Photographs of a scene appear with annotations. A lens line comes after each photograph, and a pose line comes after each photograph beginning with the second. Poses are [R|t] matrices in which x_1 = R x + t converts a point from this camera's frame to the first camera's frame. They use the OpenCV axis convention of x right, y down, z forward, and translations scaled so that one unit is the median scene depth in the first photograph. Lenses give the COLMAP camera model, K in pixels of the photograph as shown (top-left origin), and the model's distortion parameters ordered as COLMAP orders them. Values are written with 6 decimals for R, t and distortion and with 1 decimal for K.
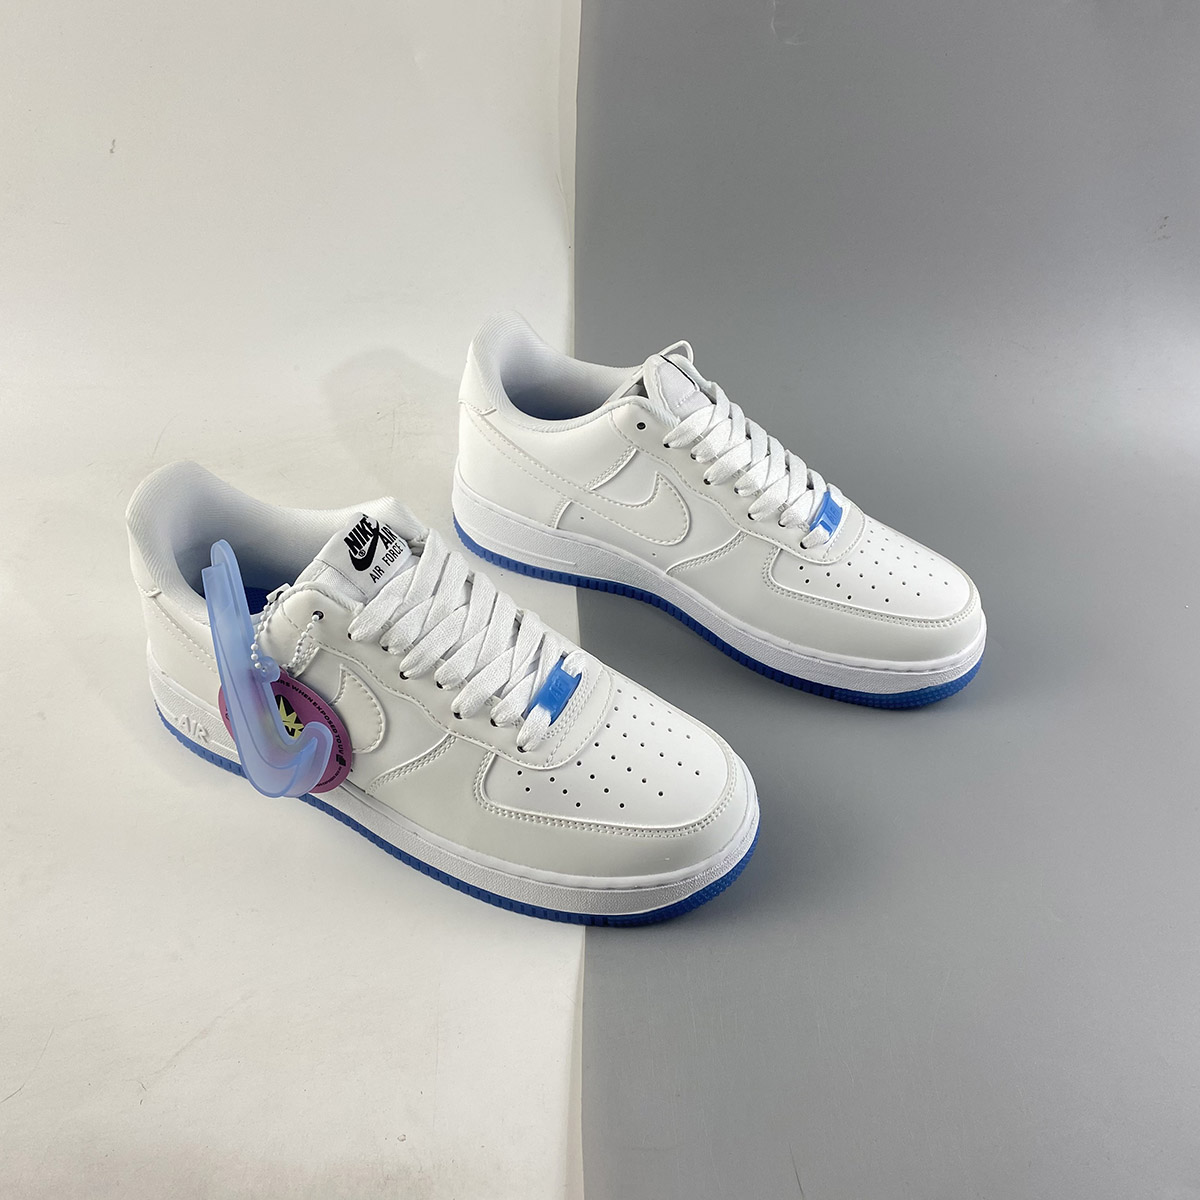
lens RADIAL K [[1279.4, 0, 600.0], [0, 1279.4, 600.0], [0, 0, 1]] dist [0.135163, -0.368619]
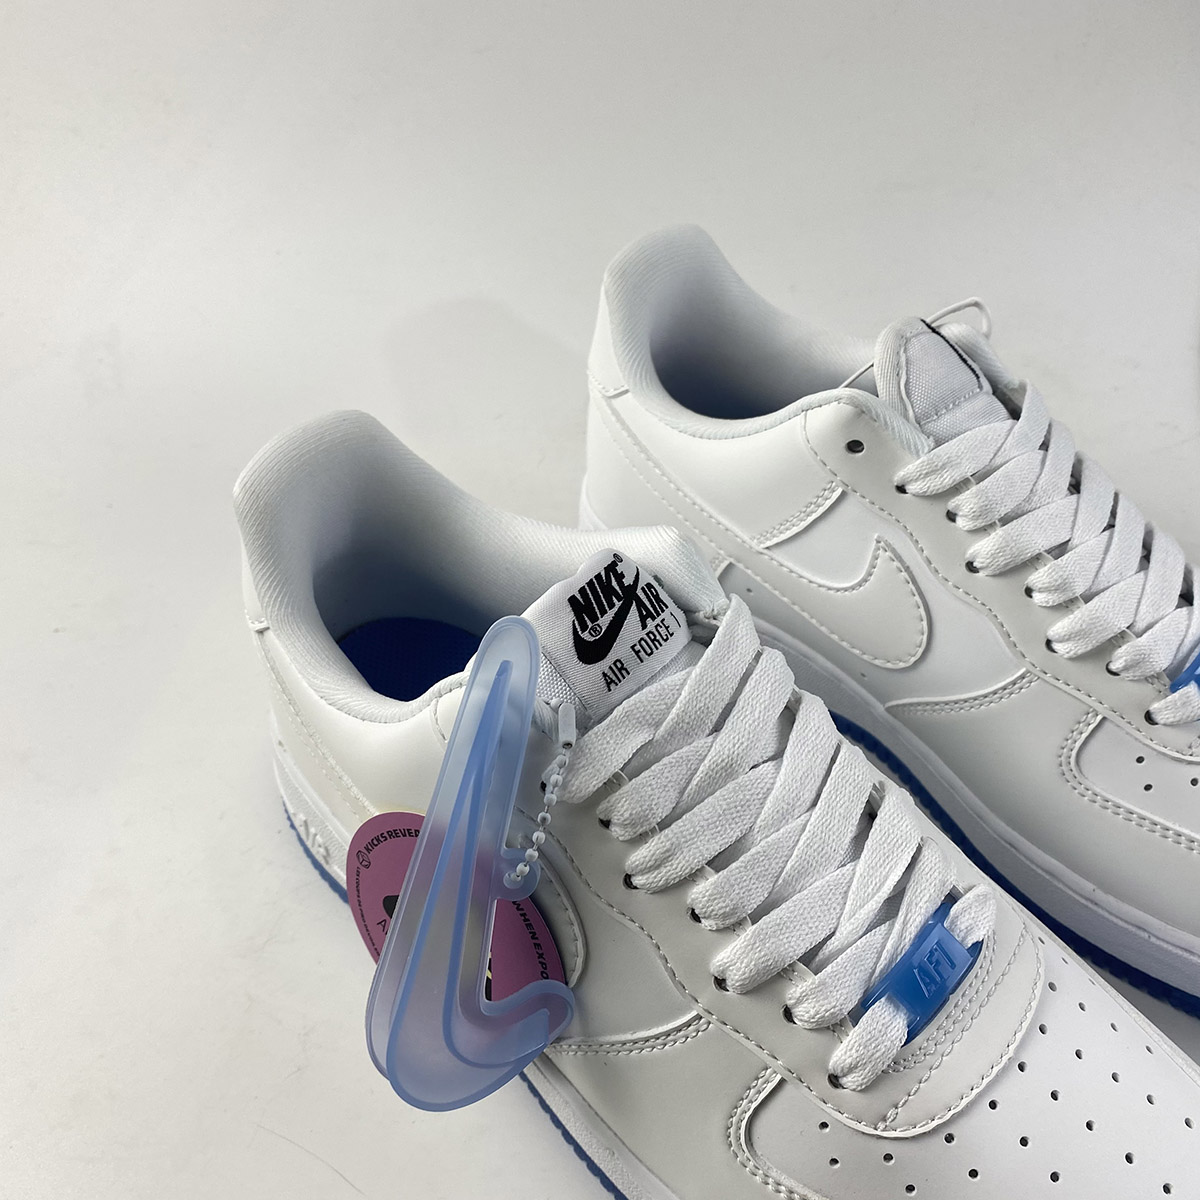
lens RADIAL K [[1279.4, 0, 600.0], [0, 1279.4, 600.0], [0, 0, 1]] dist [0.135163, -0.368619]
pose [[0.952349, 0.170442, -0.252944, -0.052462], [-0.162232, 0.985321, 0.053128, -0.076585], [0.258286, -0.009561, 0.966021, 0.490578]]
